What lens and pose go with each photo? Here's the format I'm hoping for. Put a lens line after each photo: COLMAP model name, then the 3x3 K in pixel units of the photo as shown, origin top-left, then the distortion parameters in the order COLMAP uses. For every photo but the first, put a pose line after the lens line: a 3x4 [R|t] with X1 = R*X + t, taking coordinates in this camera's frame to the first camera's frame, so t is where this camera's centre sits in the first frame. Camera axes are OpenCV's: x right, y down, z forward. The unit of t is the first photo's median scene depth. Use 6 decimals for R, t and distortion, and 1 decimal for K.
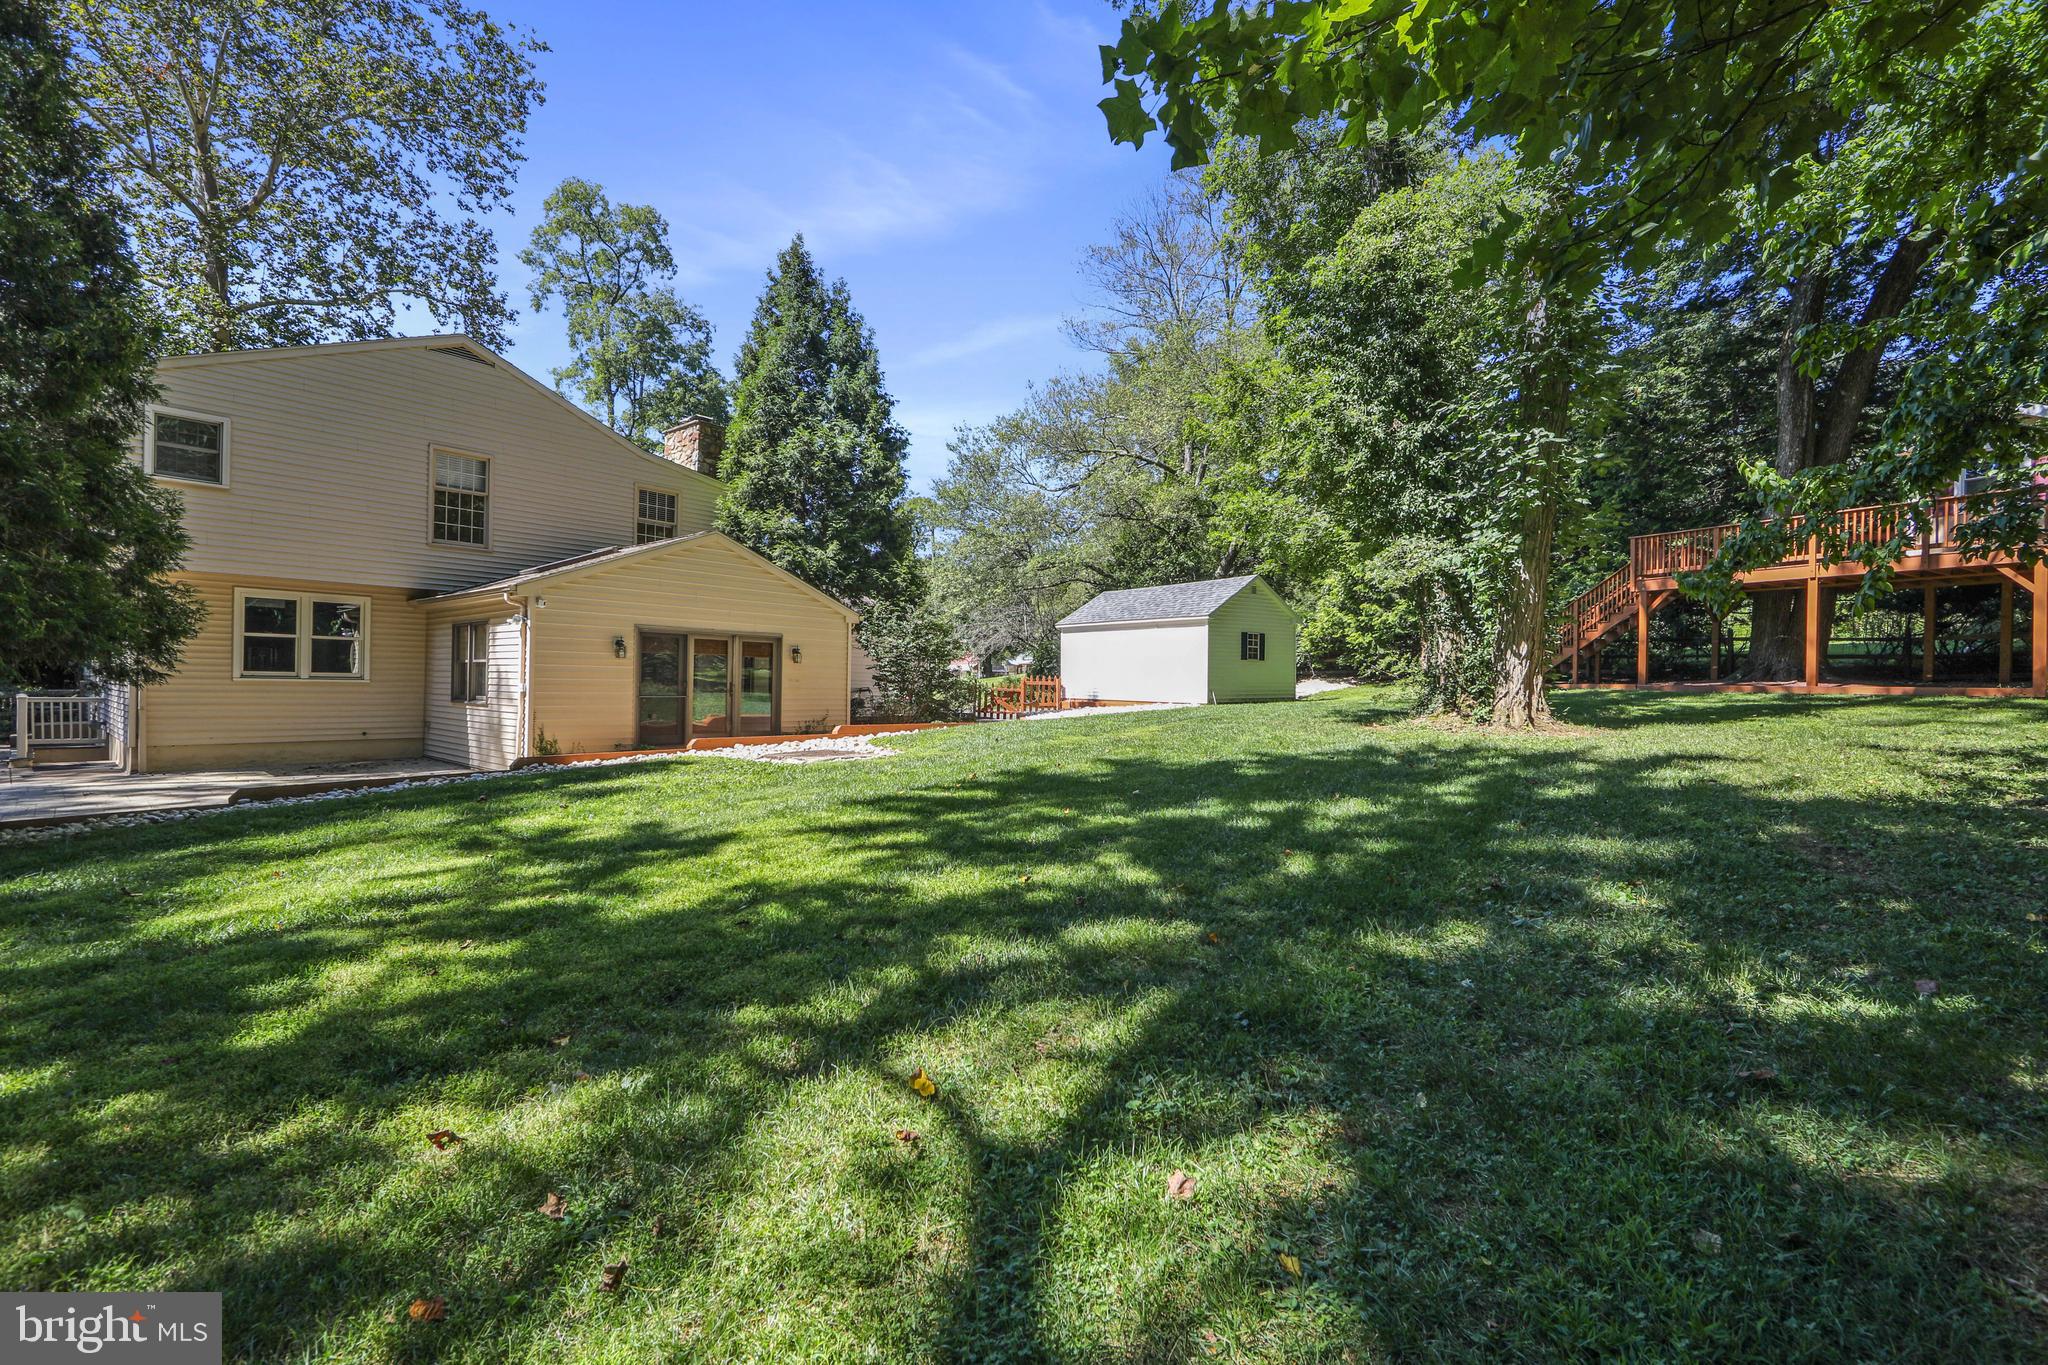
lens RADIAL K [[837.4, 0, 1019.1], [0, 837.4, 697.0], [0, 0, 1]] dist [-0.000742, 0.000020]
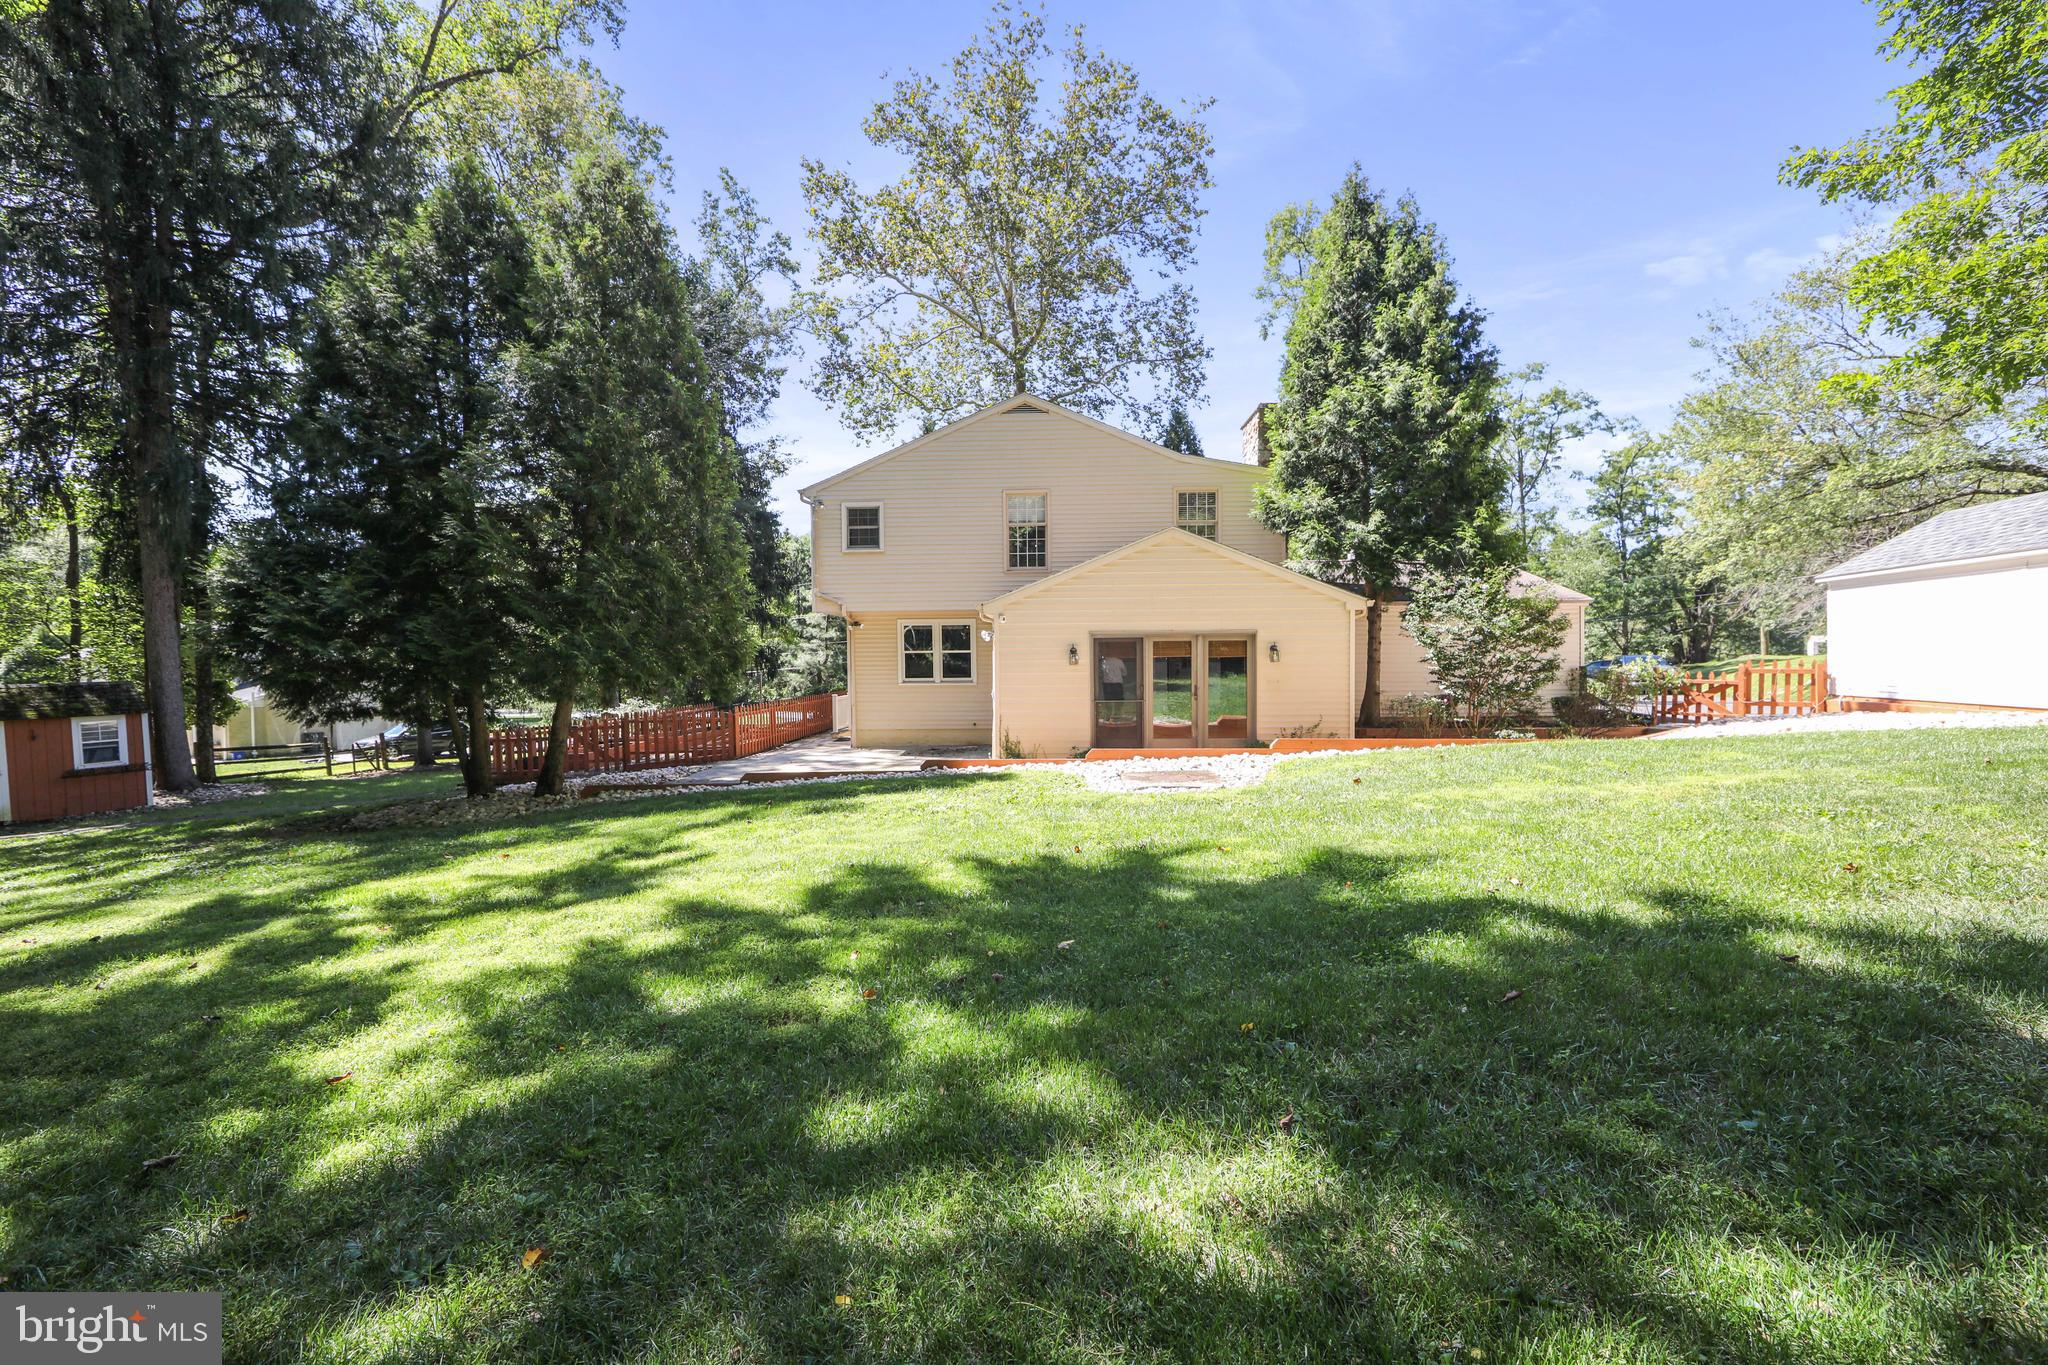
lens RADIAL K [[800.4, 0, 1052.0], [0, 800.4, 688.1], [0, 0, 1]] dist [-0.010998, 0.000335]
pose [[0.632428, 0.004206, -0.774608, 0.213221], [0.008083, 0.999895, 0.012028, -0.022800], [0.774577, -0.013868, 0.632328, 0.266535]]
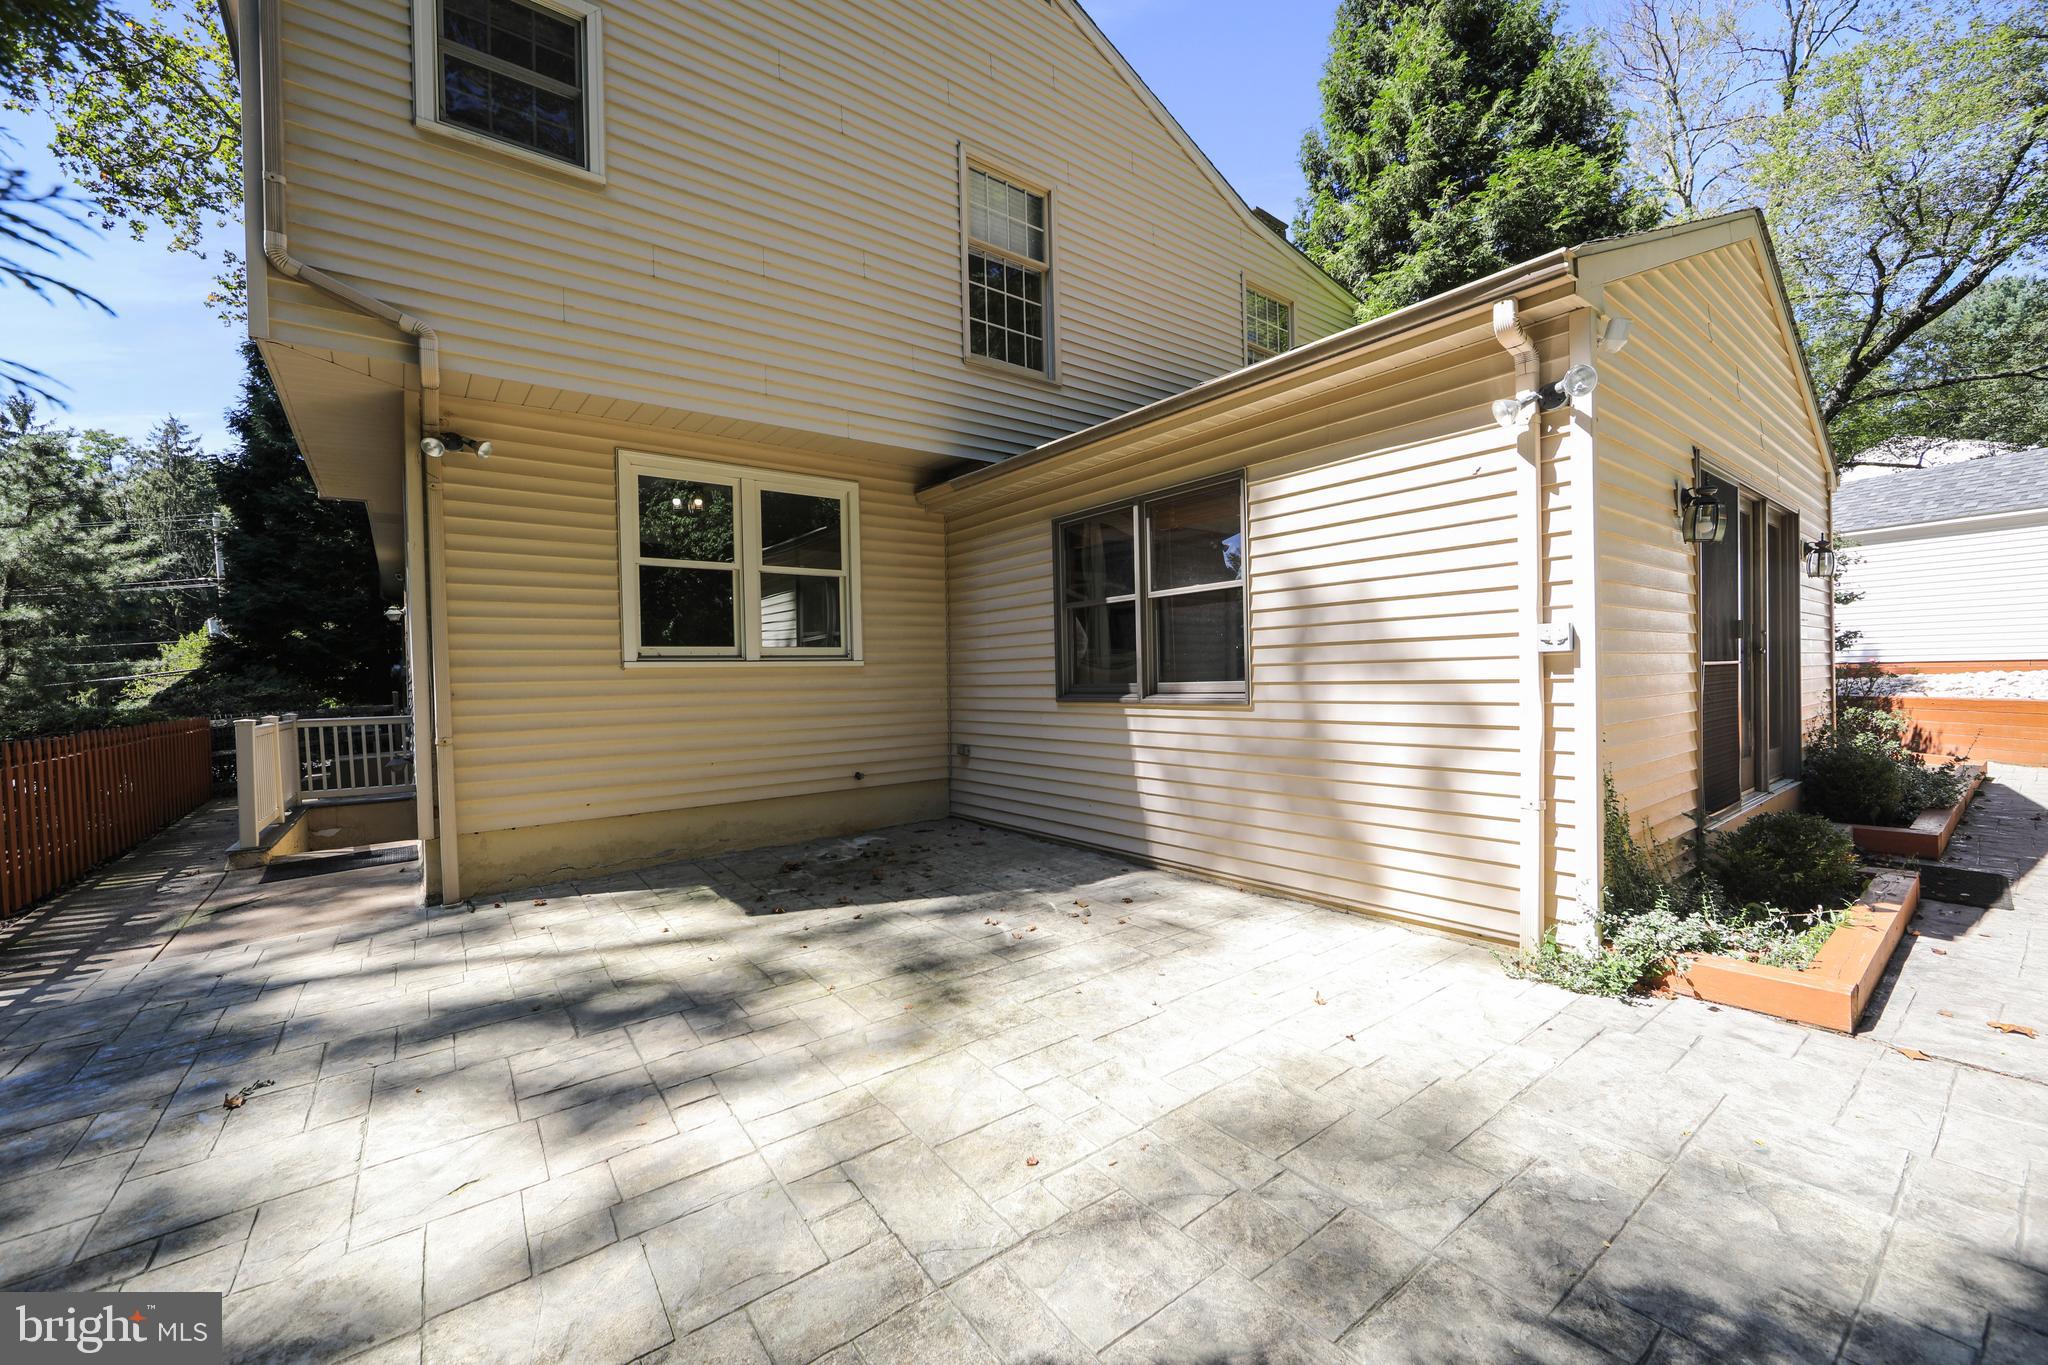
lens RADIAL K [[800.4, 0, 1052.0], [0, 800.4, 688.1], [0, 0, 1]] dist [-0.010998, 0.000335]
pose [[0.979746, -0.038064, -0.196595, -0.498624], [0.038375, 0.999261, -0.002228, -0.000236], [0.196534, -0.005361, 0.980482, 0.497530]]
